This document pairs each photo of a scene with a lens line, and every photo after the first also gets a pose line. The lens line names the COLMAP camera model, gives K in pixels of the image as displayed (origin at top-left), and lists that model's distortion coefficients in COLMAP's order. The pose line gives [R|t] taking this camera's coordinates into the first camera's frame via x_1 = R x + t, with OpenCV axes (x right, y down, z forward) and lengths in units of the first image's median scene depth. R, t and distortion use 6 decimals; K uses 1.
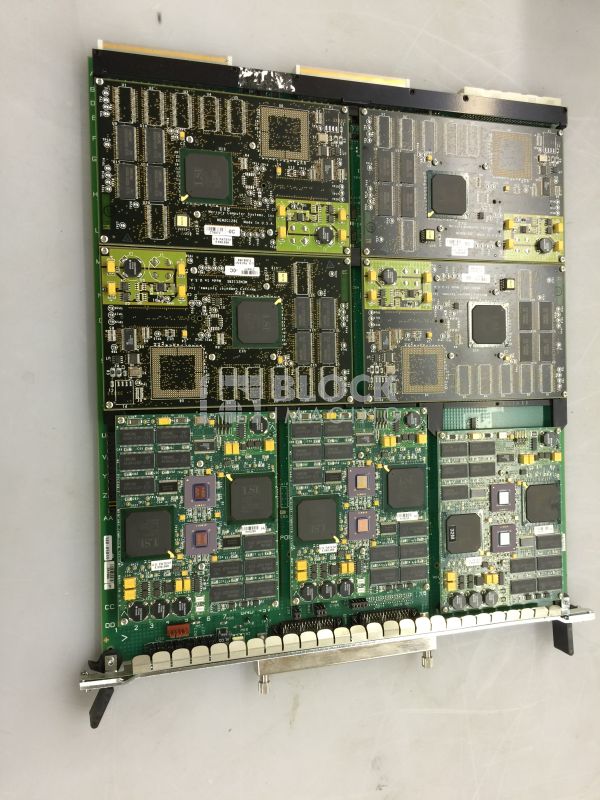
lens RADIAL K [[703.4, 0, 300.5], [0, 703.4, 402.5], [0, 0, 1]] dist [0.034866, -0.021583]
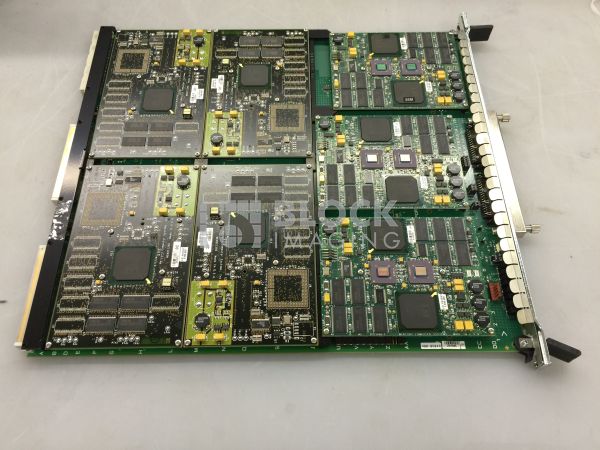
lens RADIAL K [[527.6, 0, 300.0], [0, 527.6, 225.0], [0, 0, 1]] dist [0.034866, -0.021583]
pose [[0.009902, -0.979456, 0.201415, -0.252776], [0.999948, 0.009190, -0.004470, -0.017698], [0.002528, 0.201449, 0.979496, 0.062202]]
